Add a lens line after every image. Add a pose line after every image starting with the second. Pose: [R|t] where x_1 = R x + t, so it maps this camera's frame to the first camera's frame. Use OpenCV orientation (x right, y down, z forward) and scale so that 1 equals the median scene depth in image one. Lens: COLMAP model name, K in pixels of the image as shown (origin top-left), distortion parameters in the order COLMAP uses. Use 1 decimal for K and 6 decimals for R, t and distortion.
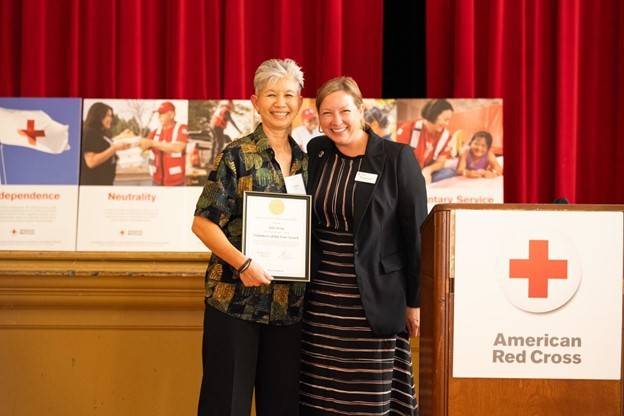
lens RADIAL K [[822.0, 0, 311.9], [0, 822.0, 209.1], [0, 0, 1]] dist [0.008185, 0.000000]
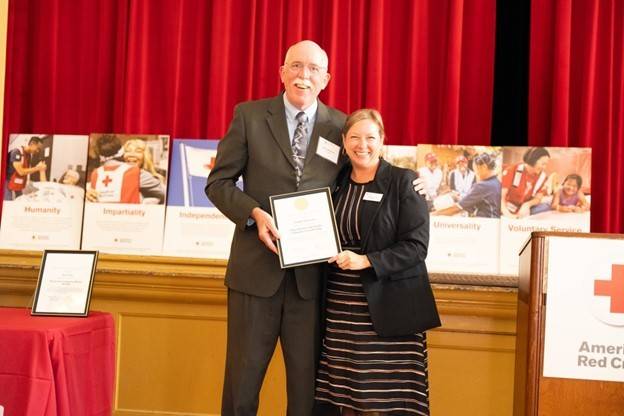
lens RADIAL K [[822.0, 0, 312.5], [0, 822.0, 204.7], [0, 0, 1]] dist [0.008185, 0.000000]
pose [[0.994003, 0.029837, -0.105205, -0.048035], [-0.031159, 0.999455, -0.010943, -0.023965], [0.104821, 0.014155, 0.994390, -0.252389]]
